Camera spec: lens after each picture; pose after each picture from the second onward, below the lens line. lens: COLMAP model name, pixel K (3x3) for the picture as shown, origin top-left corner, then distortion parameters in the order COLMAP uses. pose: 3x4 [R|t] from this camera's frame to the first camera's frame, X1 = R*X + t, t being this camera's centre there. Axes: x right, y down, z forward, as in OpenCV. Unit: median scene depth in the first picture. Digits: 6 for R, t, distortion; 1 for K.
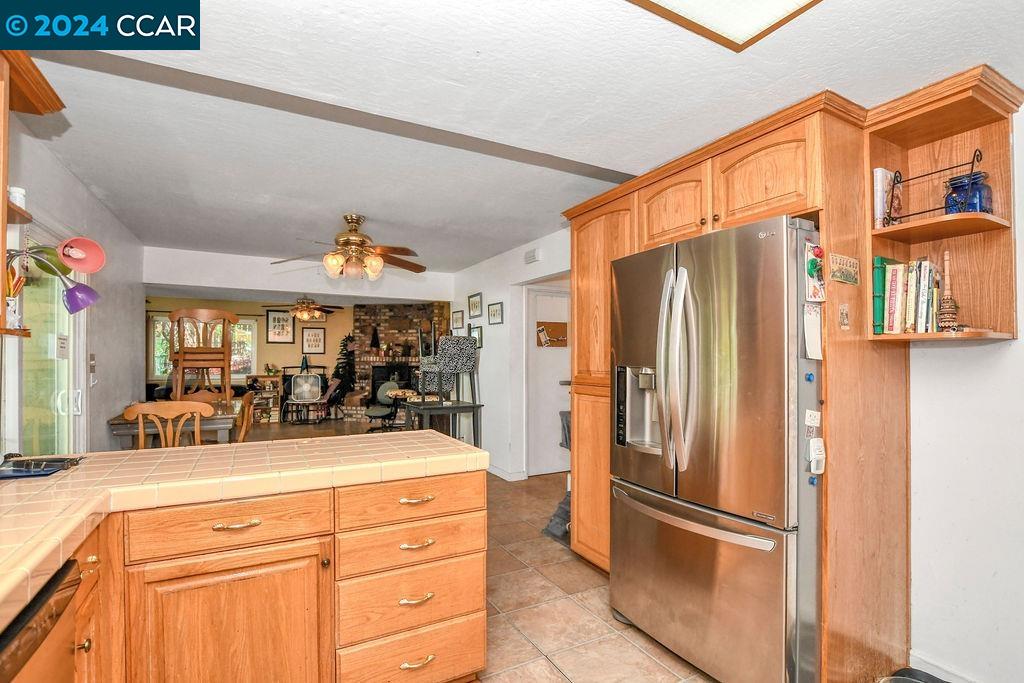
lens RADIAL K [[482.4, 0, 515.2], [0, 482.4, 351.0], [0, 0, 1]] dist [-0.024302, 0.000425]
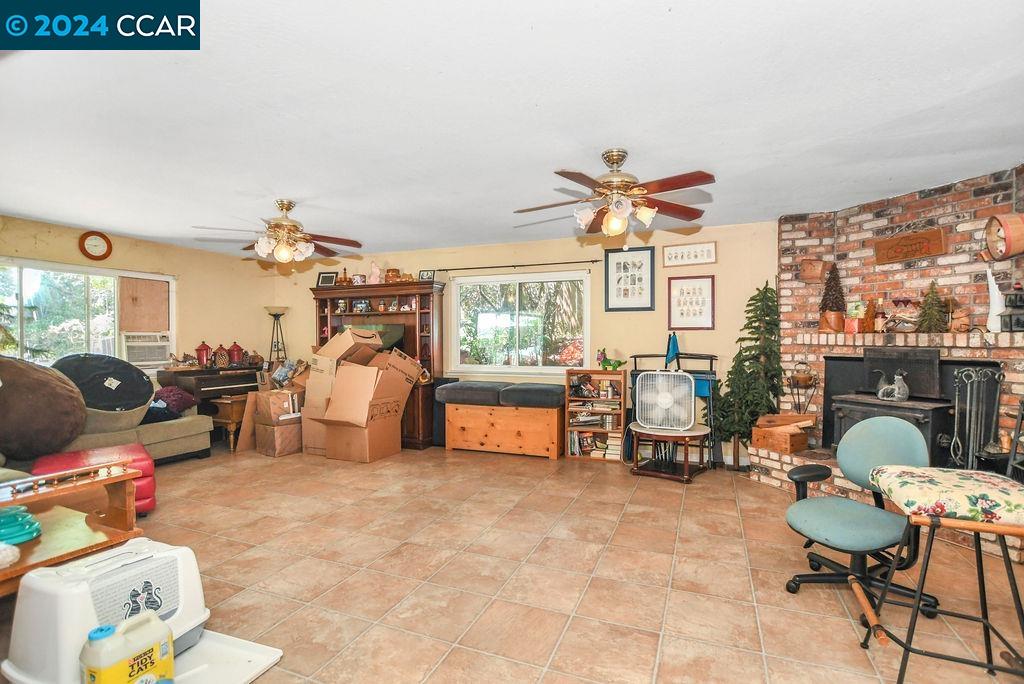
lens RADIAL K [[495.3, 0, 515.9], [0, 495.3, 346.9], [0, 0, 1]] dist [-0.005207, -0.000243]
pose [[0.649969, 0.008562, -0.759912, -0.149998], [0.012462, 0.999682, 0.021923, 0.010451], [0.759858, -0.023719, 0.649656, 0.532624]]
